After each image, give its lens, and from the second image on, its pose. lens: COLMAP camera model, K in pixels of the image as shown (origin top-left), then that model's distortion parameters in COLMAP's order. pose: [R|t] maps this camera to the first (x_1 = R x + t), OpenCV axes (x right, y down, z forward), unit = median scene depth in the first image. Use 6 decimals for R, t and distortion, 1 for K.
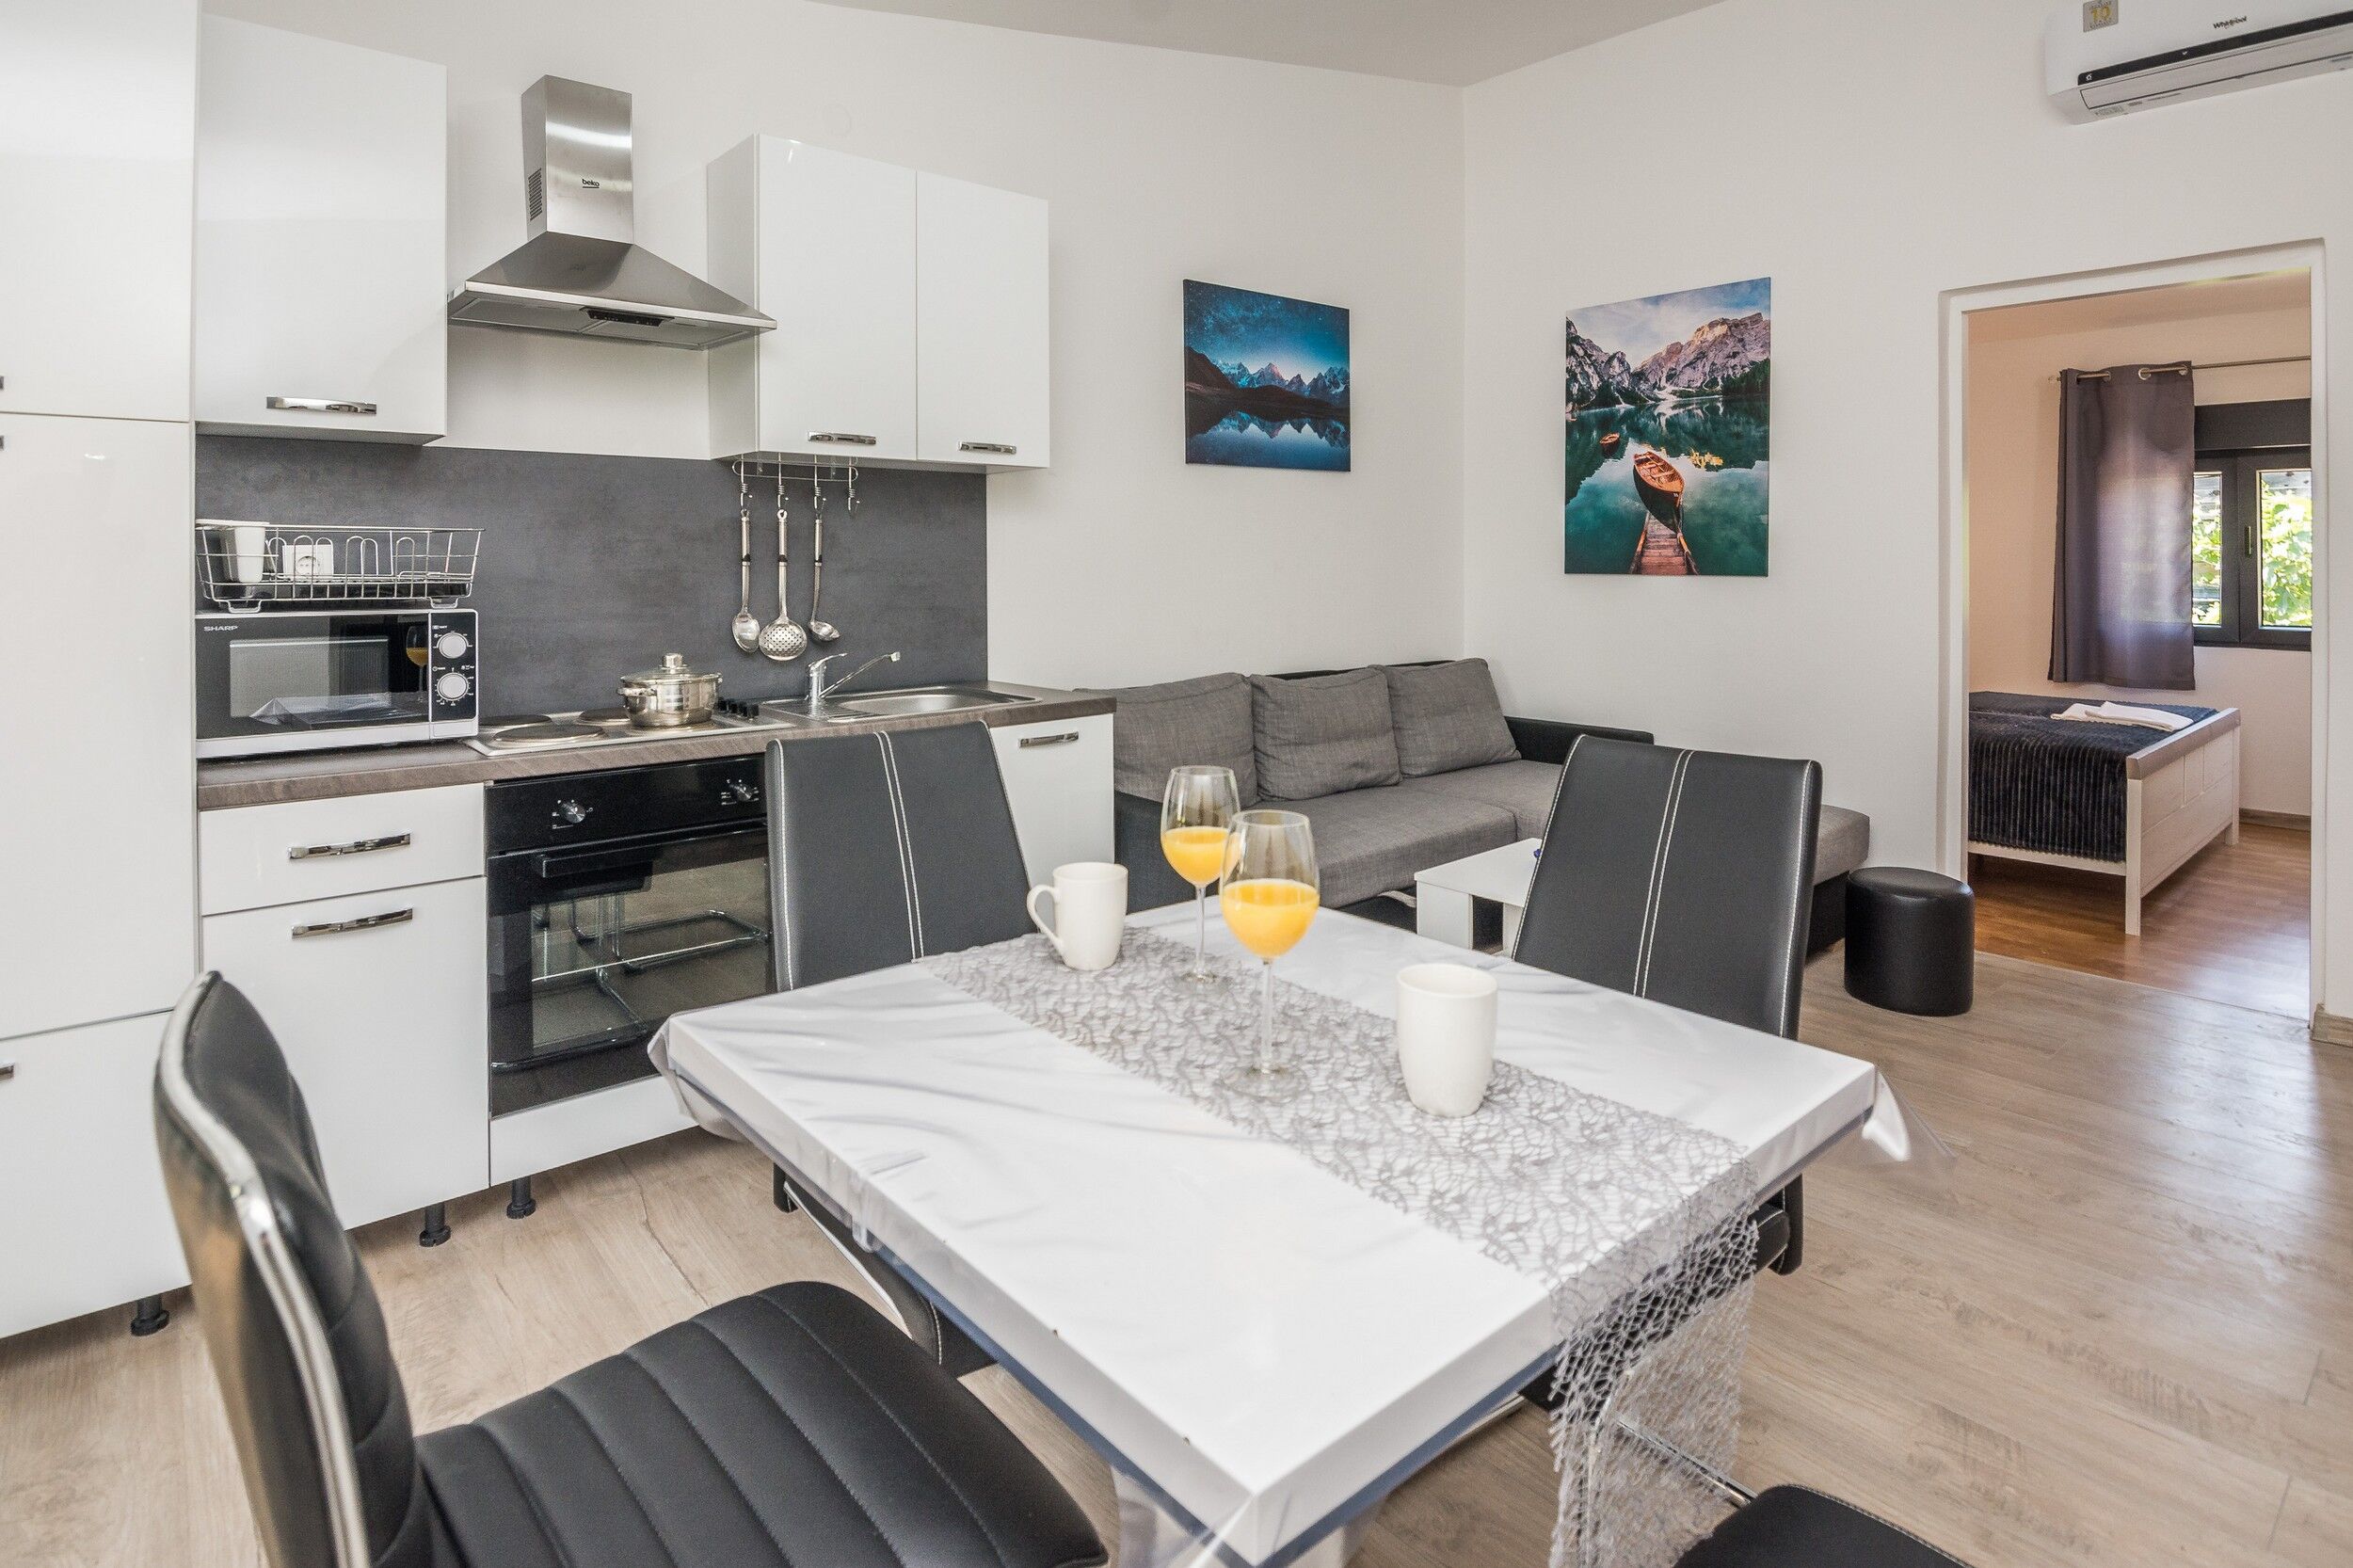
lens RADIAL K [[1291.8, 0, 1093.4], [0, 1291.8, 566.2], [0, 0, 1]] dist [-0.016423, -0.000033]
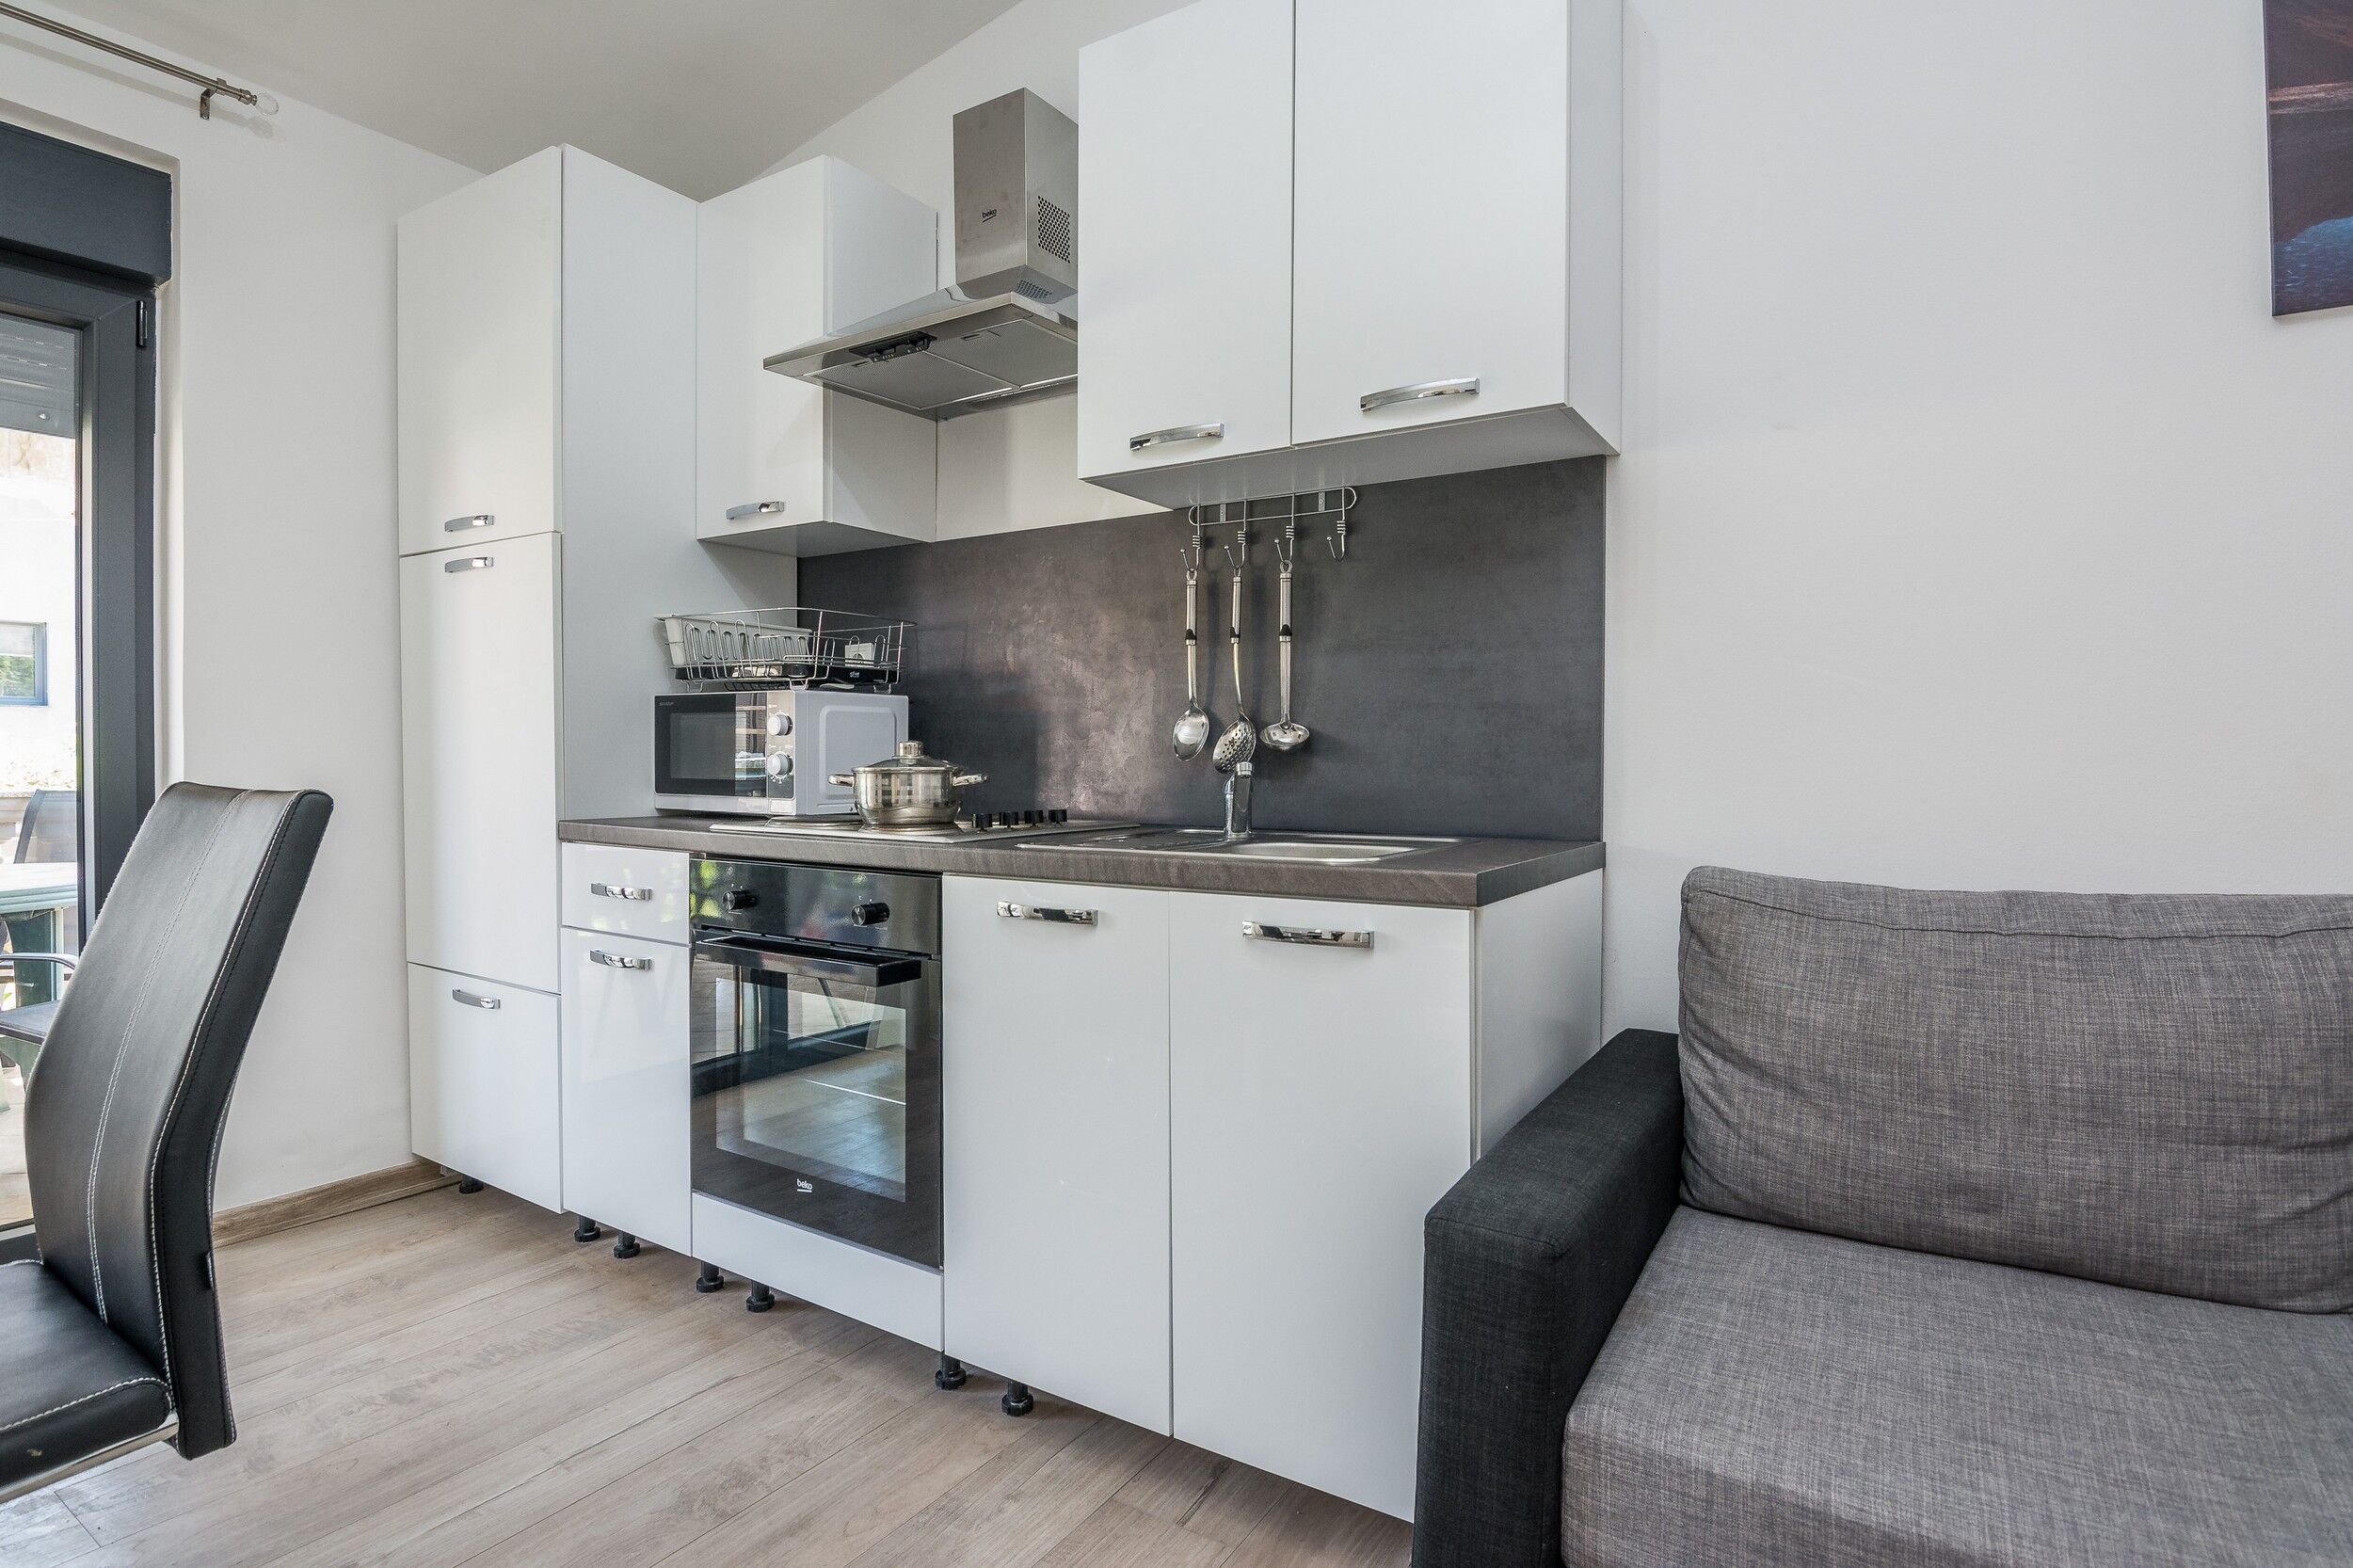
lens RADIAL K [[1233.3, 0, 1221.3], [0, 1233.3, 782.3], [0, 0, 1]] dist [-0.020663, -0.001093]
pose [[0.309759, 0.024434, -0.950501, 0.310081], [-0.015305, 0.999668, 0.020711, 0.048933], [0.950692, 0.008132, 0.310030, 0.609075]]
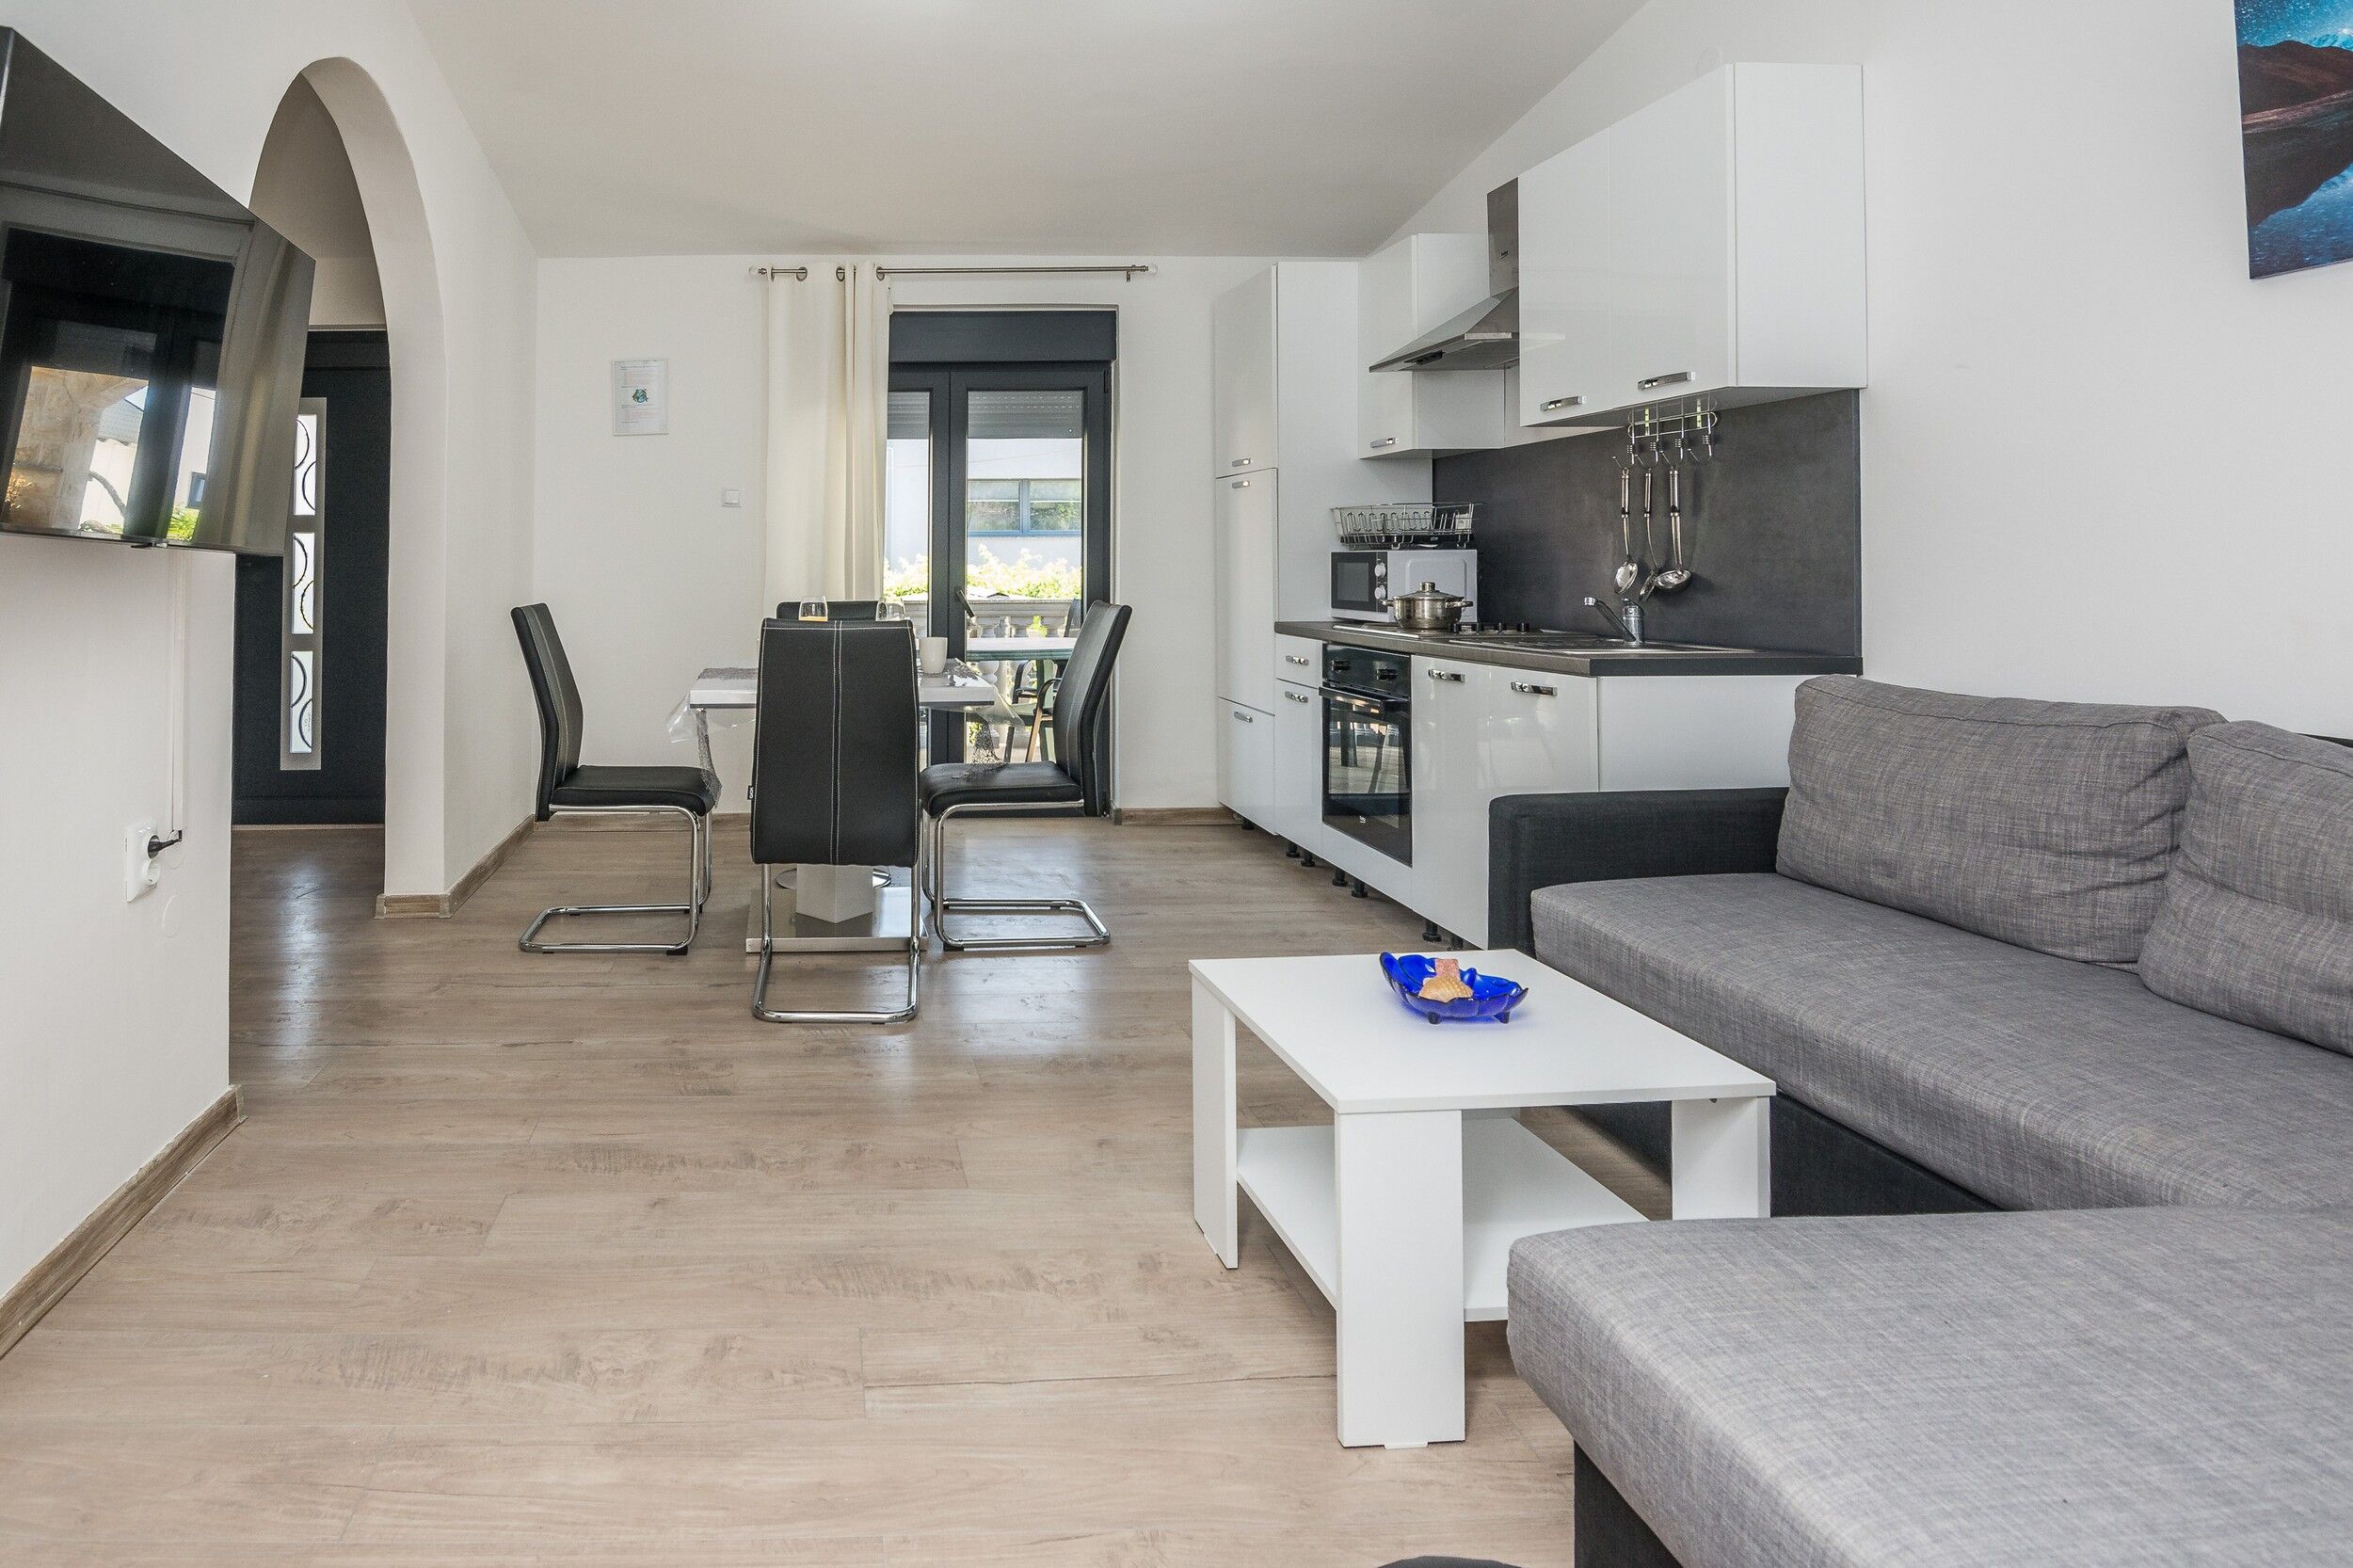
lens RADIAL K [[1183.3, 0, 816.9], [0, 1183.3, 566.3], [0, 0, 1]] dist [-0.020338, -0.000412]
pose [[-0.633143, 0.003683, -0.774026, 0.735684], [-0.001586, 0.999980, 0.006055, 0.028041], [0.774033, 0.005061, -0.633125, 0.842109]]
